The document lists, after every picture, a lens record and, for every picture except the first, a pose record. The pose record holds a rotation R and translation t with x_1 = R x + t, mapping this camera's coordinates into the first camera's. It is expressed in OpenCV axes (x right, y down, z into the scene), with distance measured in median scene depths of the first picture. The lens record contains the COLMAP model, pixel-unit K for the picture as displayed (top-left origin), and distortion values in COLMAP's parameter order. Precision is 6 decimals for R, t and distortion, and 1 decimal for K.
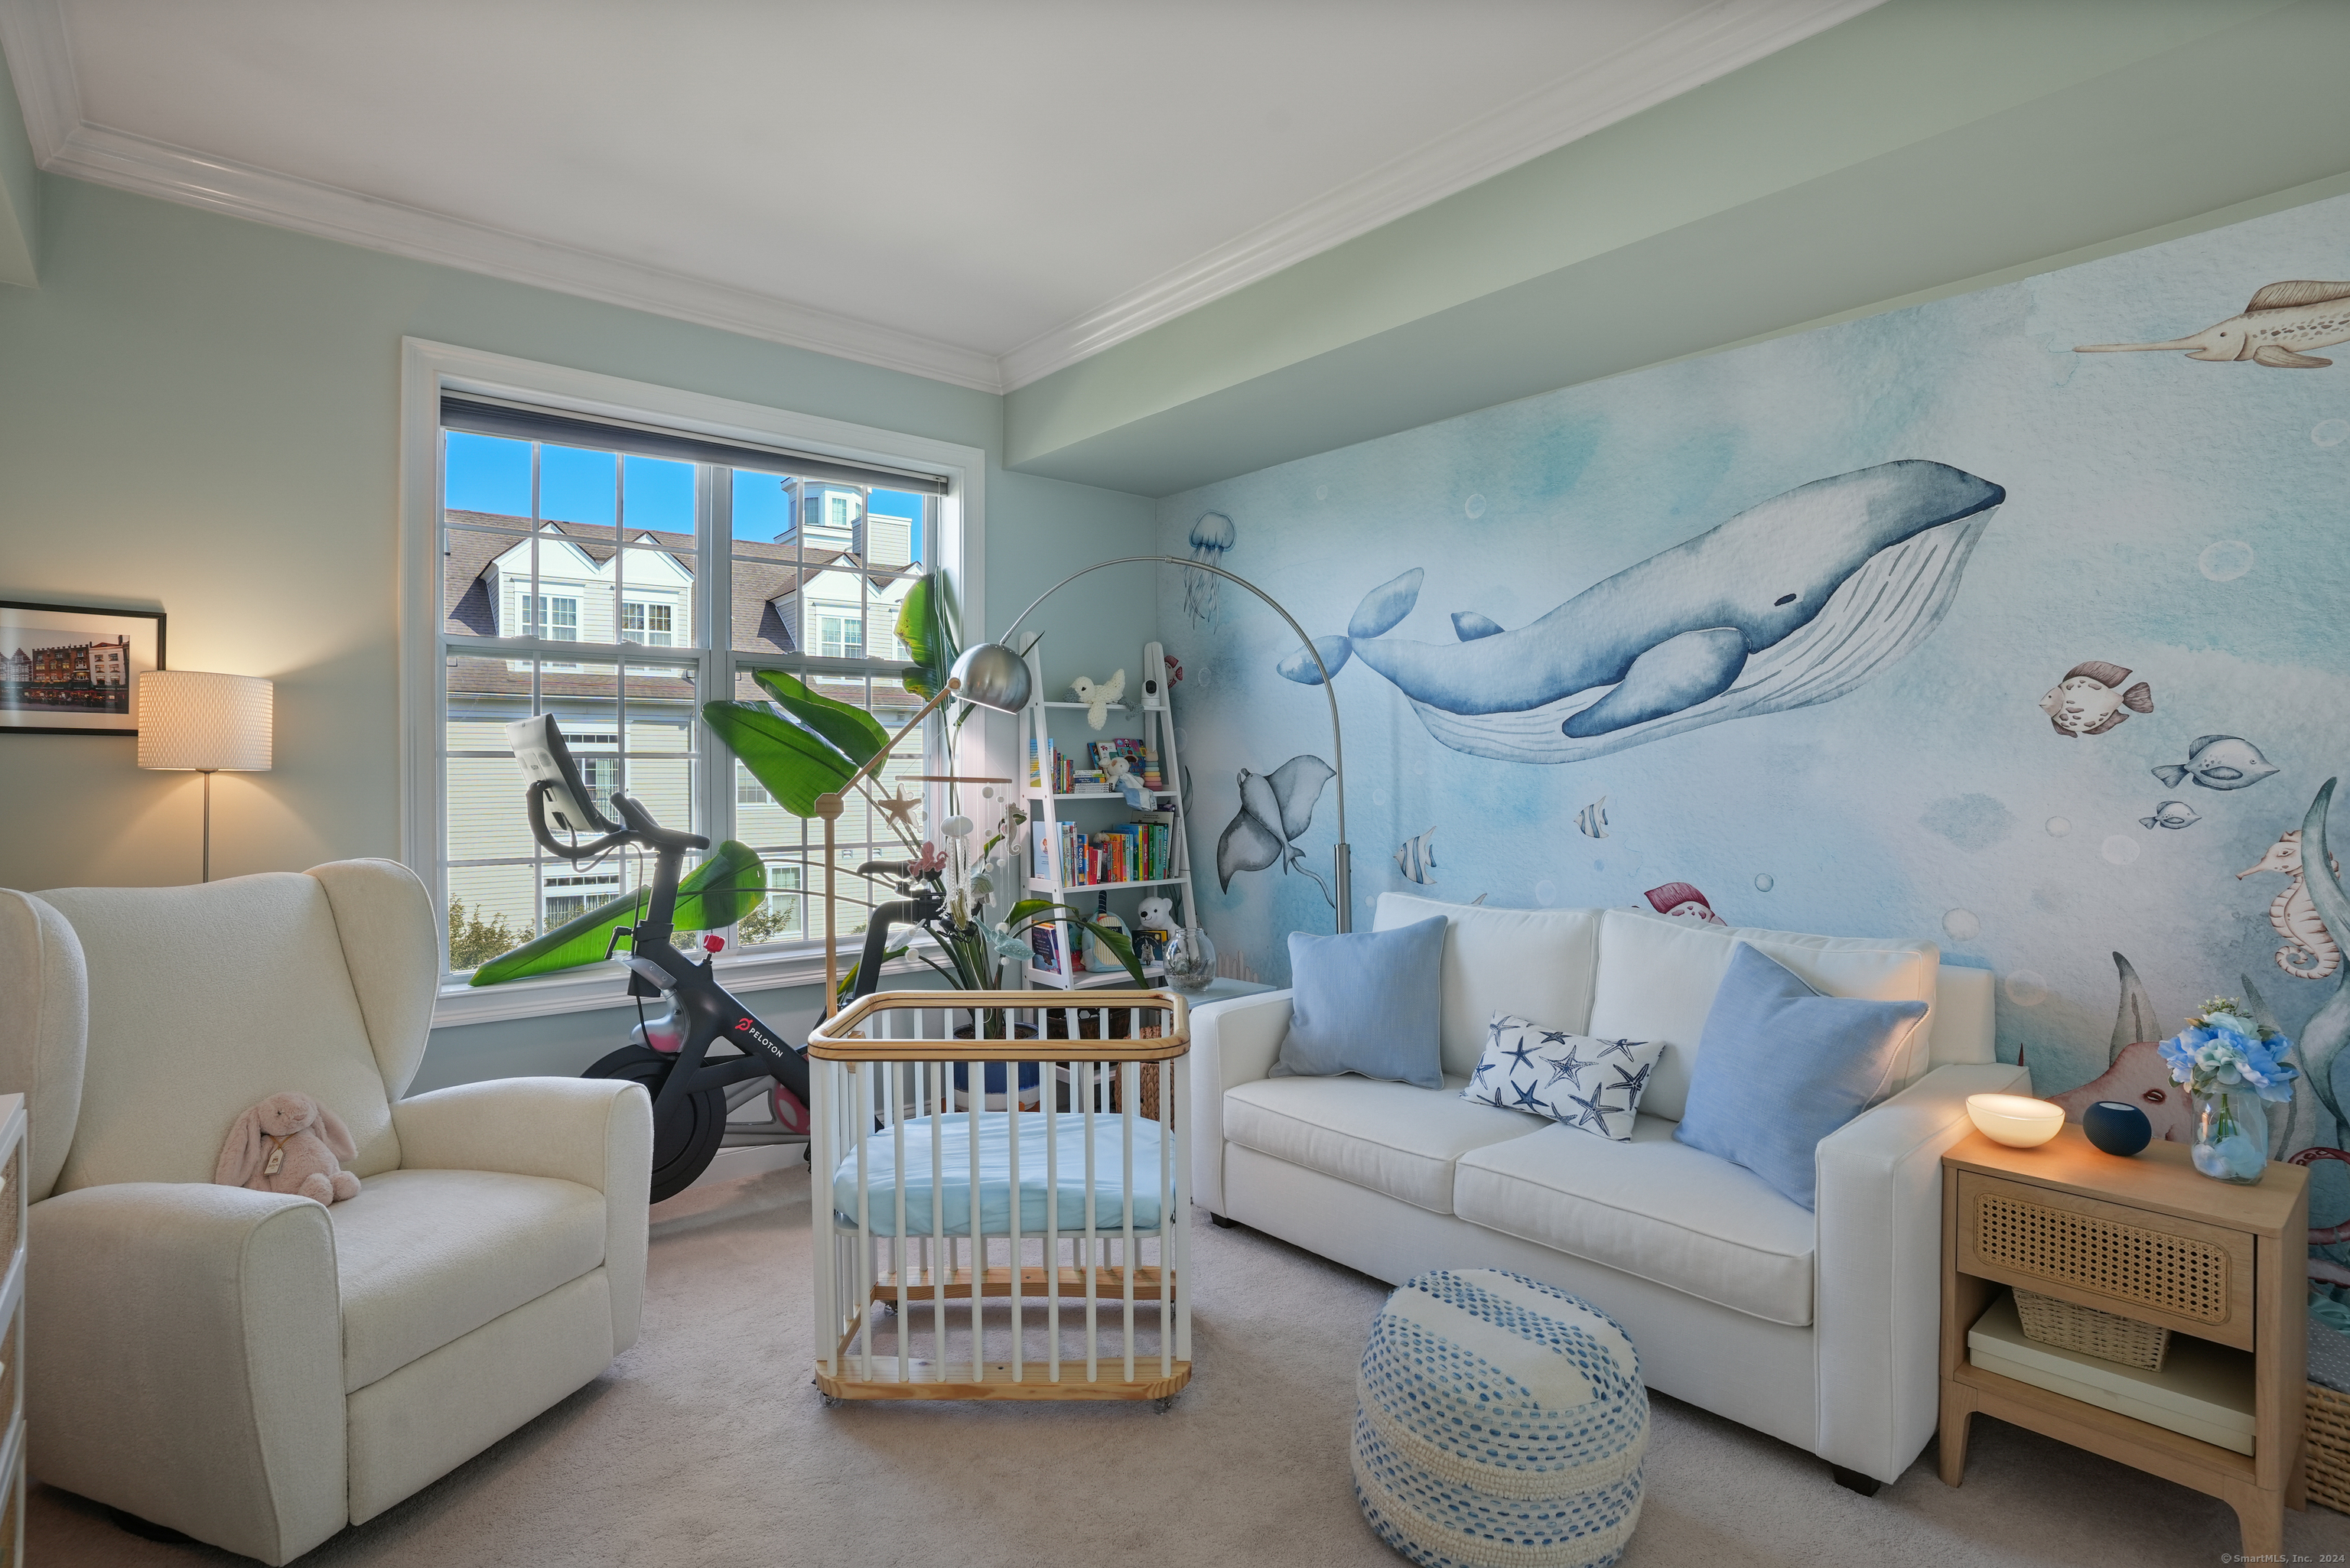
lens RADIAL K [[1156.3, 0, 1169.7], [0, 1156.3, 779.4], [0, 0, 1]] dist [-0.050634, 0.015161]
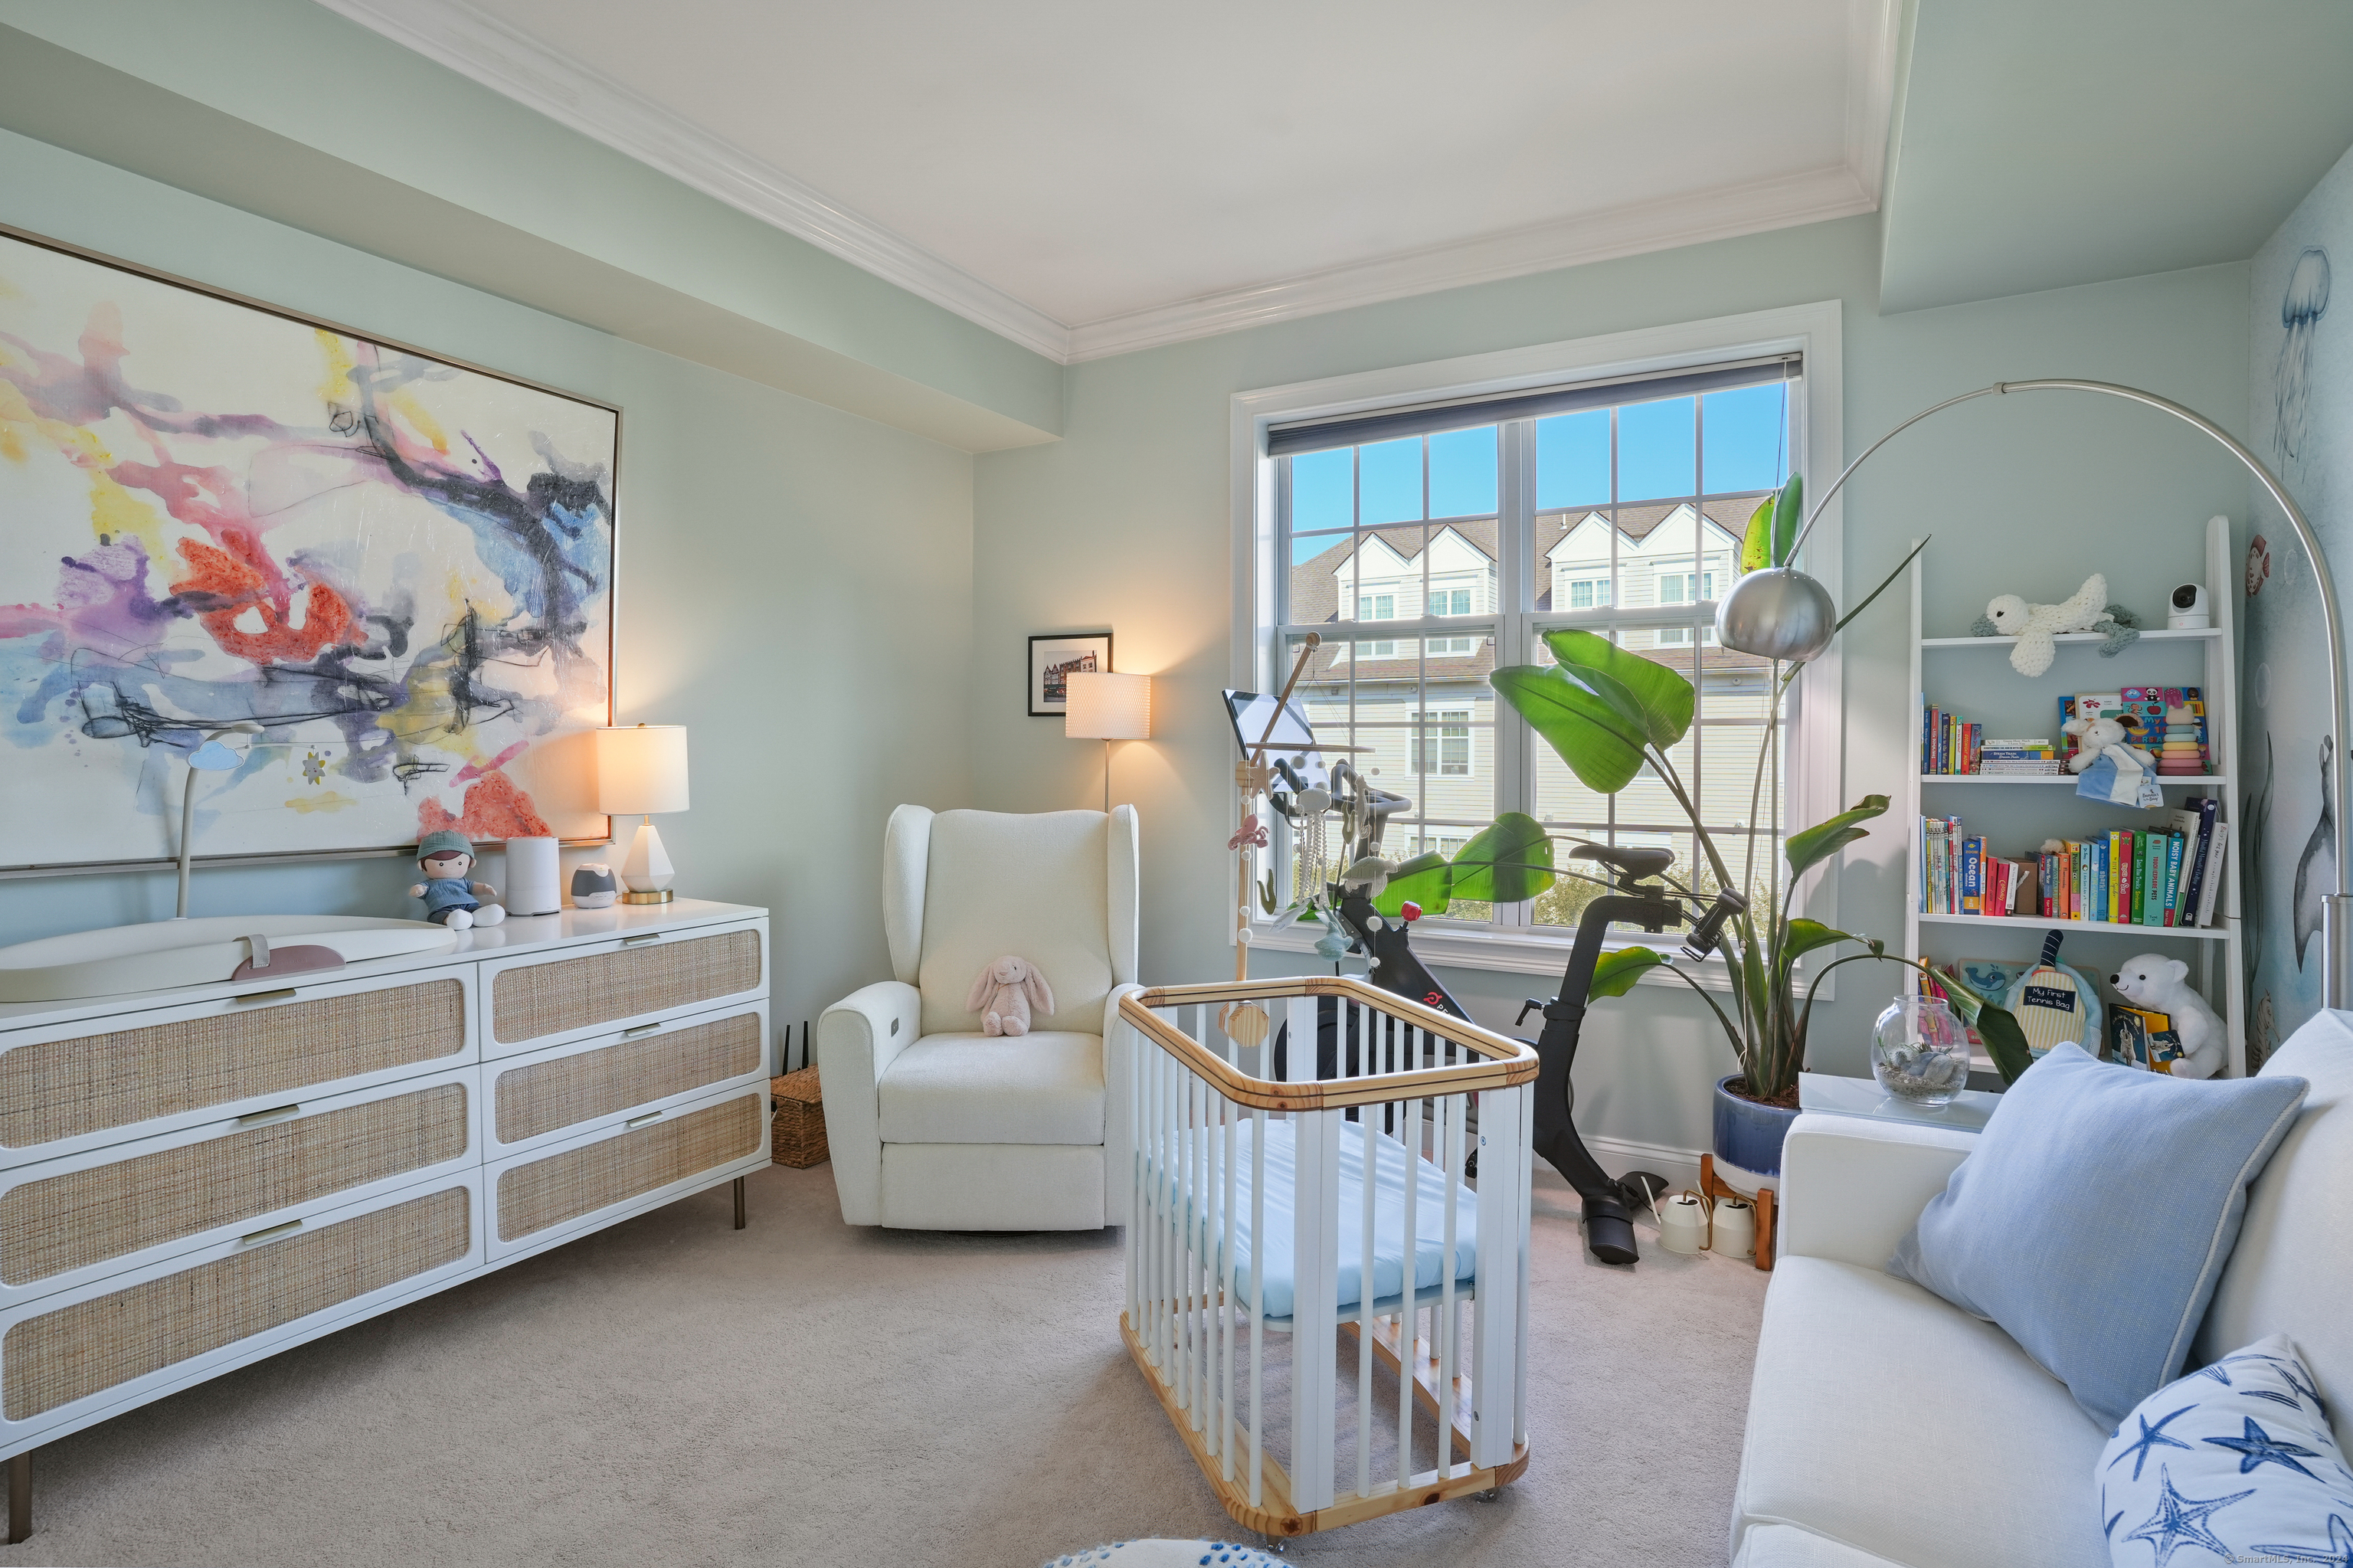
lens RADIAL K [[1157.9, 0, 1164.6], [0, 1157.9, 775.1], [0, 0, 1]] dist [-0.050634, 0.015161]
pose [[0.343942, 0.028753, -0.938551, 0.373481], [-0.006121, 0.999578, 0.028380, -0.003103], [0.938971, -0.004016, 0.343973, 0.354056]]
